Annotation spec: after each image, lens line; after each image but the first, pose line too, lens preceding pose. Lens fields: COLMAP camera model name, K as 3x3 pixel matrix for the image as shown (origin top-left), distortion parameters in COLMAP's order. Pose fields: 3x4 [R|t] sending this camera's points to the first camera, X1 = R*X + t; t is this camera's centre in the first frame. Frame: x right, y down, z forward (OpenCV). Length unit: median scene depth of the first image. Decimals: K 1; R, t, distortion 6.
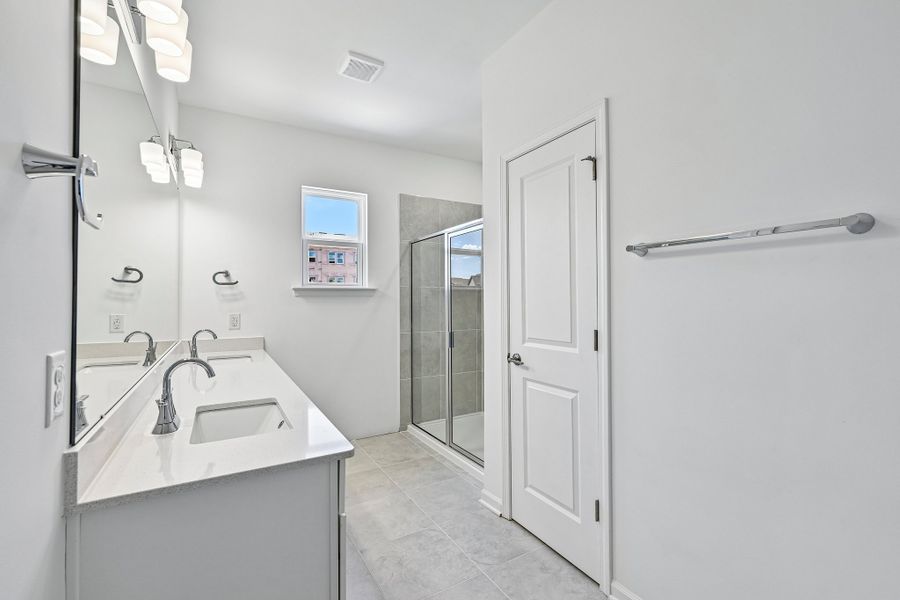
lens RADIAL K [[395.5, 0, 443.4], [0, 395.5, 298.3], [0, 0, 1]] dist [0.000114, -0.000190]
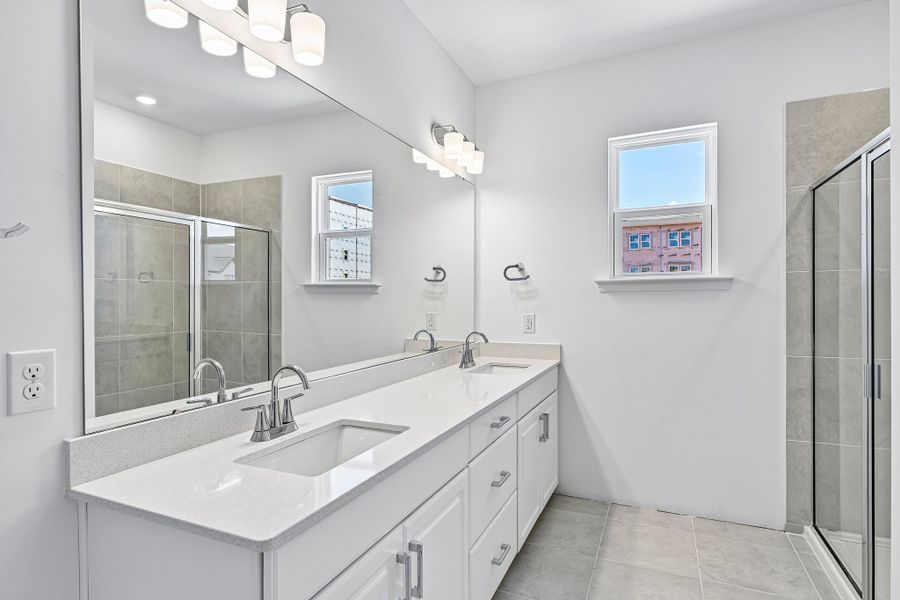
lens RADIAL K [[467.7, 0, 449.3], [0, 467.7, 304.1], [0, 0, 1]] dist [-0.002834, -0.001073]
pose [[0.571693, 0.006880, -0.820439, 0.167807], [0.011784, 0.999793, 0.016595, -0.001118], [0.820383, -0.019156, 0.571493, 0.256444]]
